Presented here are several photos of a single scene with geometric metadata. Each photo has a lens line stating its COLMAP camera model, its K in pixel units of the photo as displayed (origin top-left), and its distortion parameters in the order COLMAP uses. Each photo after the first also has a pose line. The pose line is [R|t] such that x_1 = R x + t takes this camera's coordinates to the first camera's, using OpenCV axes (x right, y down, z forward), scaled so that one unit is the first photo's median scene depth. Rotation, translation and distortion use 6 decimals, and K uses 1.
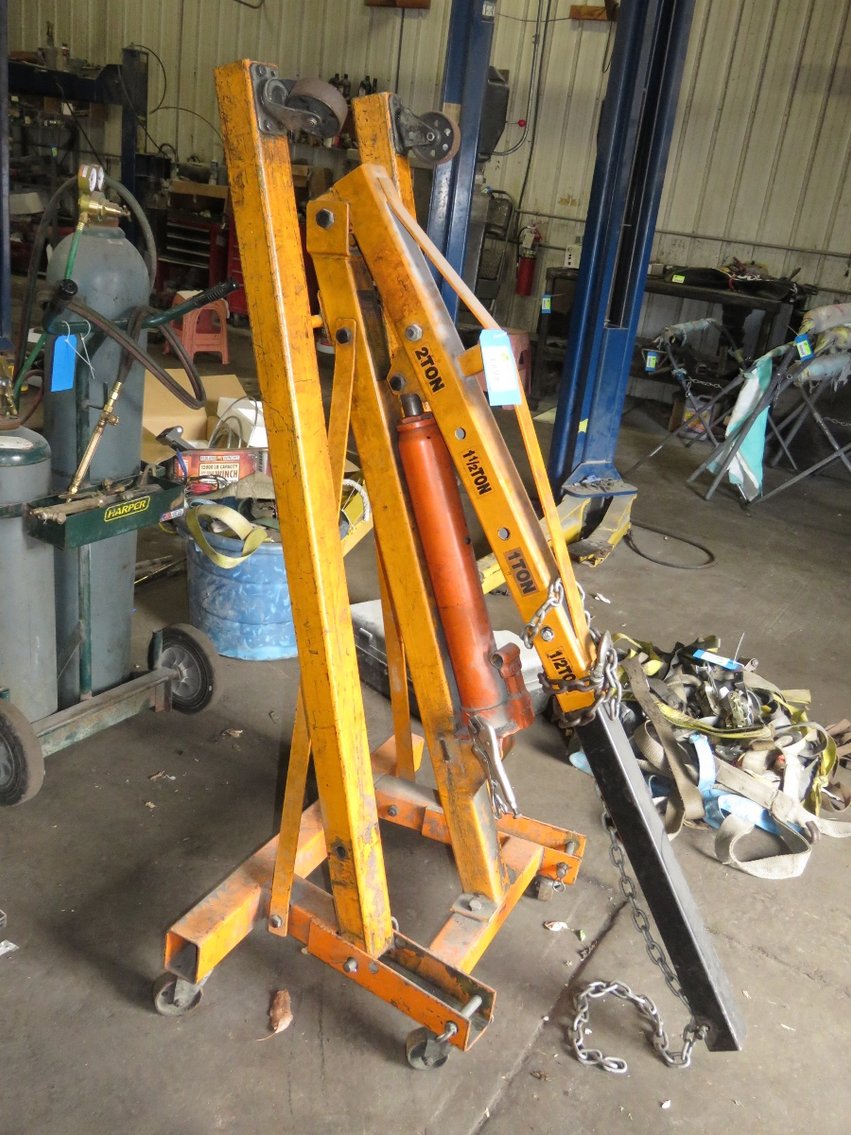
lens RADIAL K [[1019.4, 0, 424.2], [0, 1019.4, 567.0], [0, 0, 1]] dist [-0.002265, 0.009244]
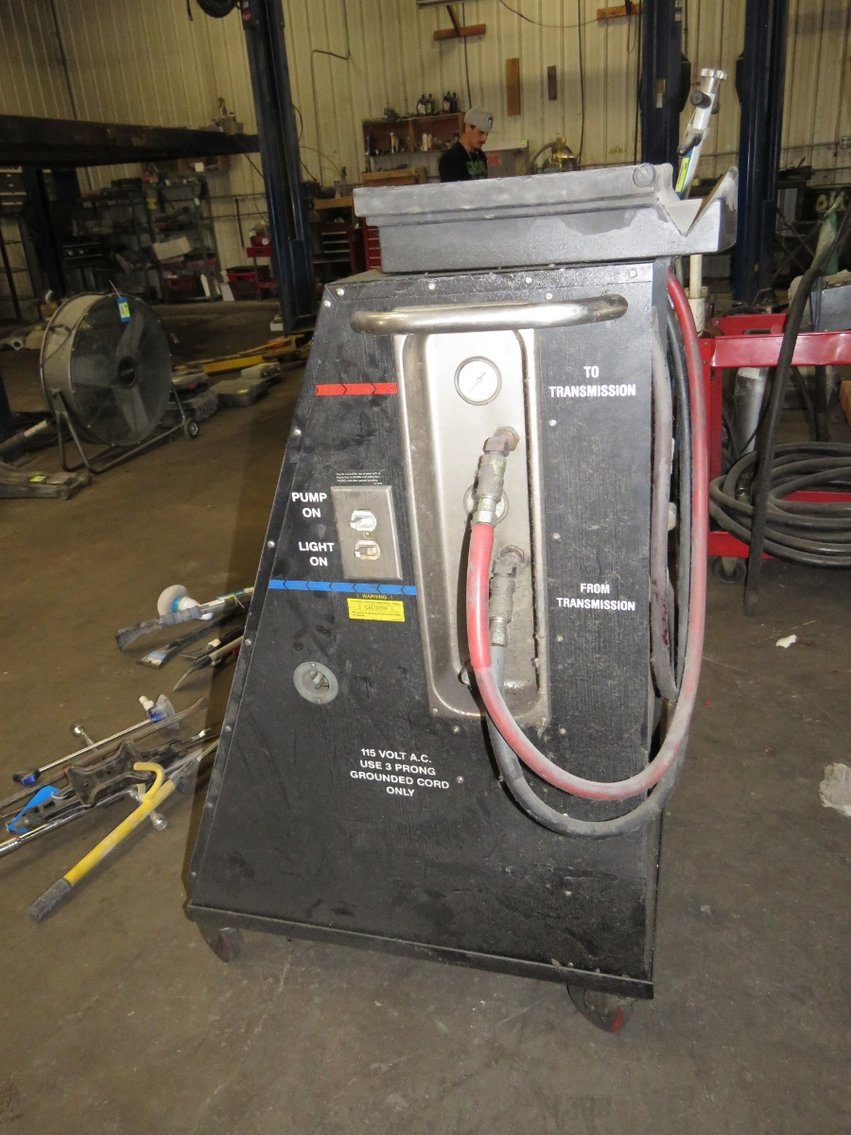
lens RADIAL K [[896.3, 0, 428.5], [0, 896.3, 570.5], [0, 0, 1]] dist [0.010785, -0.000822]
pose [[0.969024, -0.237432, 0.067955, -0.321790], [0.234474, 0.970900, 0.048729, 0.079918], [-0.077548, -0.031286, 0.996498, -0.227093]]
